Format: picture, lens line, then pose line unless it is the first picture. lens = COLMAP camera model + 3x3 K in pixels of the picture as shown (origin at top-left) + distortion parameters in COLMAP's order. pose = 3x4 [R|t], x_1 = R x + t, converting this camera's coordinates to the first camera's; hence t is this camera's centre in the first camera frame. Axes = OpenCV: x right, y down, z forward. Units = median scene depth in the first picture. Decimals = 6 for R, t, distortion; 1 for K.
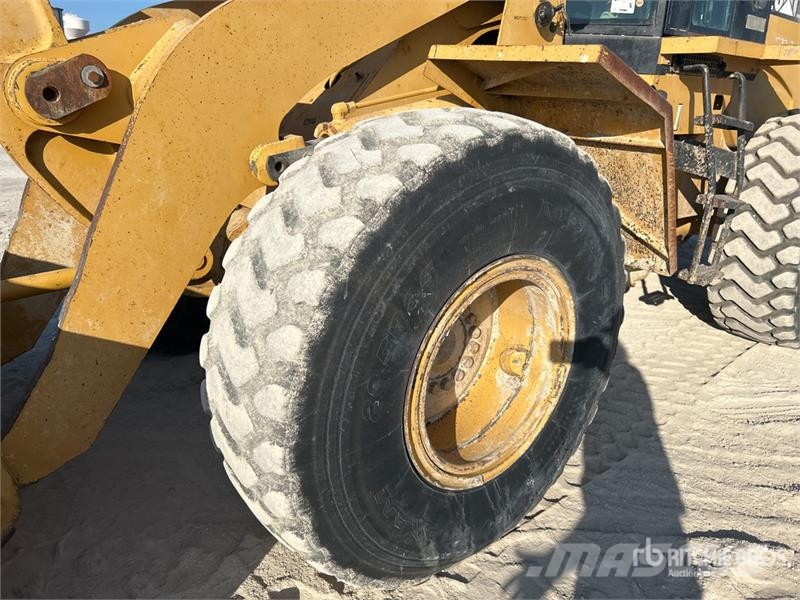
lens RADIAL K [[591.7, 0, 400.3], [0, 591.7, 291.1], [0, 0, 1]] dist [0.073360, -0.098791]
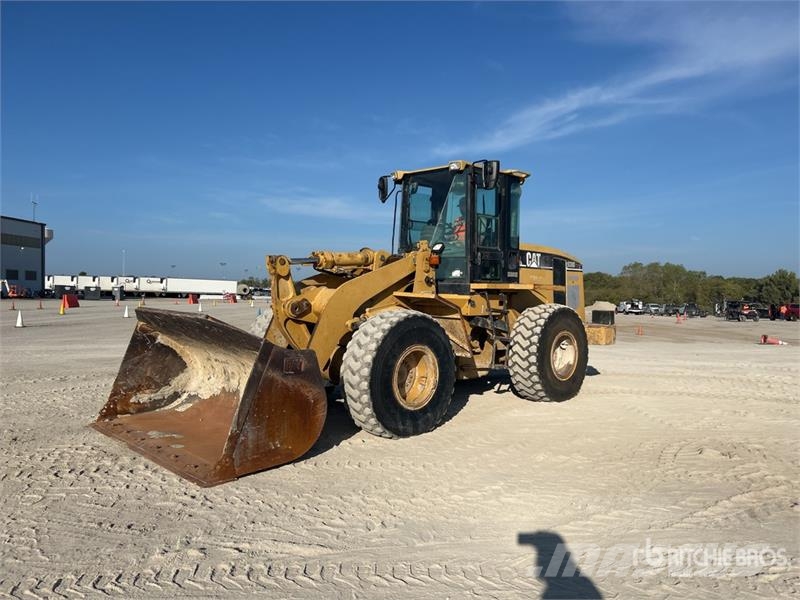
lens RADIAL K [[591.2, 0, 404.5], [0, 591.2, 293.2], [0, 0, 1]] dist [0.066586, -0.080405]
pose [[0.995544, -0.023028, 0.091439, -0.237458], [0.049975, 0.951183, -0.304556, 0.772201], [-0.079962, 0.307769, 0.948095, -2.698367]]
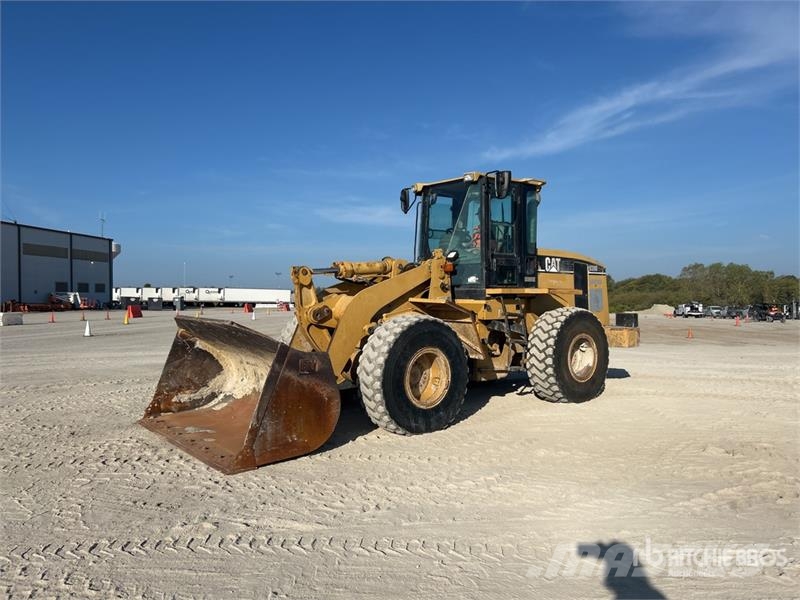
lens RADIAL K [[591.7, 0, 400.3], [0, 591.7, 291.1], [0, 0, 1]] dist [0.073360, -0.098791]
pose [[0.999234, -0.038953, -0.003677, 0.014853], [0.035693, 0.946012, -0.322161, 0.867648], [0.016028, 0.321783, 0.946678, -2.961482]]
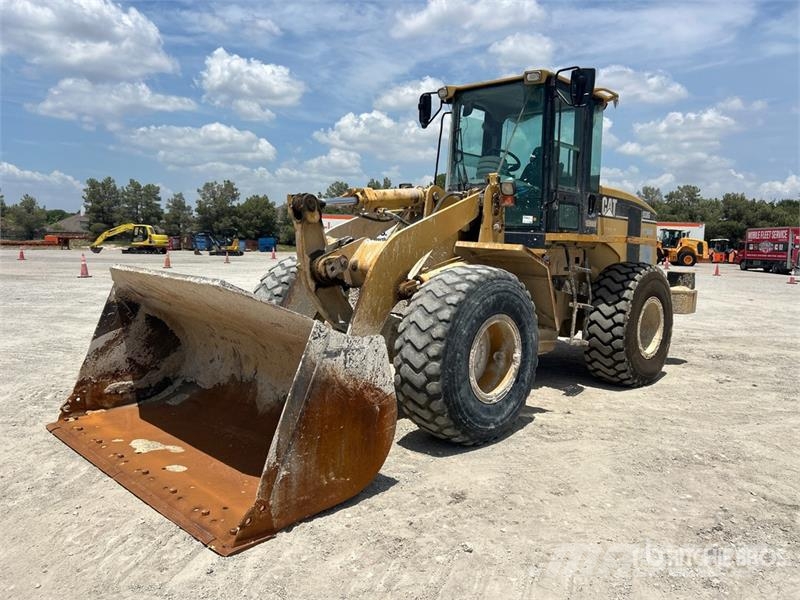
lens RADIAL K [[594.2, 0, 401.1], [0, 594.2, 298.8], [0, 0, 1]] dist [-0.048122, 0.119837]
pose [[0.991826, -0.026738, 0.124763, -0.617032], [0.053457, 0.974923, -0.216029, 0.416419], [-0.115858, 0.220932, 0.968383, -1.629770]]
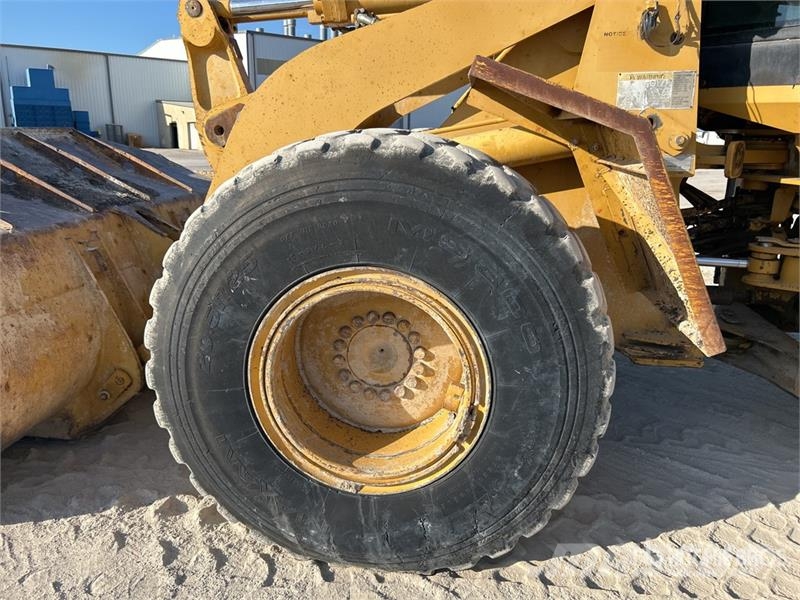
lens RADIAL K [[591.7, 0, 400.3], [0, 591.7, 291.1], [0, 0, 1]] dist [0.073360, -0.098791]
pose [[0.696125, 0.156271, -0.700707, 0.886681], [-0.215952, 0.976399, 0.003215, -0.031606], [0.684671, 0.149081, 0.713442, 0.292610]]
